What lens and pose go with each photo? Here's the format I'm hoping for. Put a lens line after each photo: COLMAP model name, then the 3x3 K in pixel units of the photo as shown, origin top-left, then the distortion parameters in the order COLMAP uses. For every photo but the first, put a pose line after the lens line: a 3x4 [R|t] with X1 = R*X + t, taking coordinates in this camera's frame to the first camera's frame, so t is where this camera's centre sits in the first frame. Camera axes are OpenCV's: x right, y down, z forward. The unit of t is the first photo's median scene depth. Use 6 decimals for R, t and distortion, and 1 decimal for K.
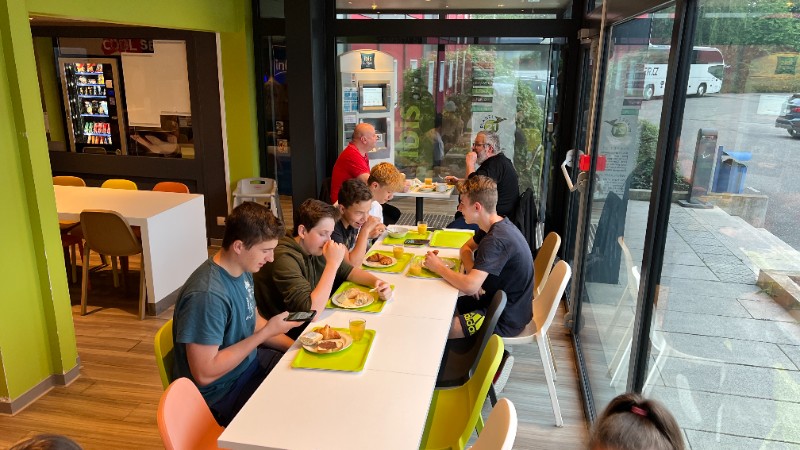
lens RADIAL K [[624.3, 0, 398.1], [0, 624.3, 231.1], [0, 0, 1]] dist [0.058017, -0.022076]
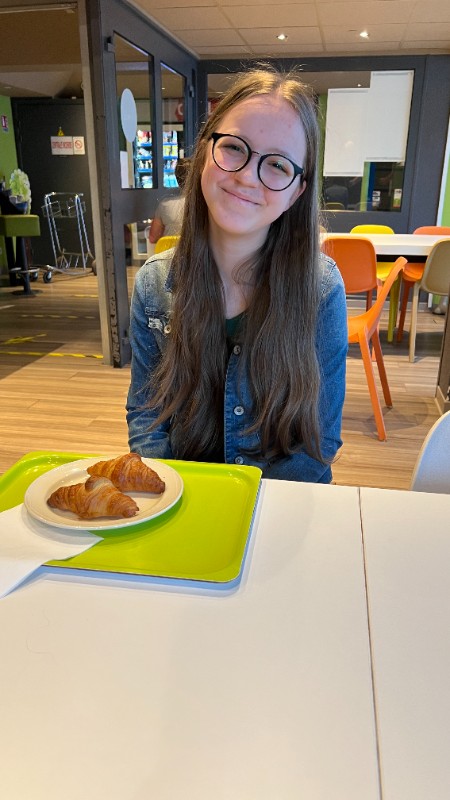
lens RADIAL K [[624.3, 0, 226.5], [0, 624.3, 401.0], [0, 0, 1]] dist [0.058017, -0.022076]
pose [[0.999641, -0.010523, 0.024643, -0.606865], [0.008829, 0.997654, 0.067892, 0.094862], [-0.025300, -0.067650, 0.997388, 0.084287]]
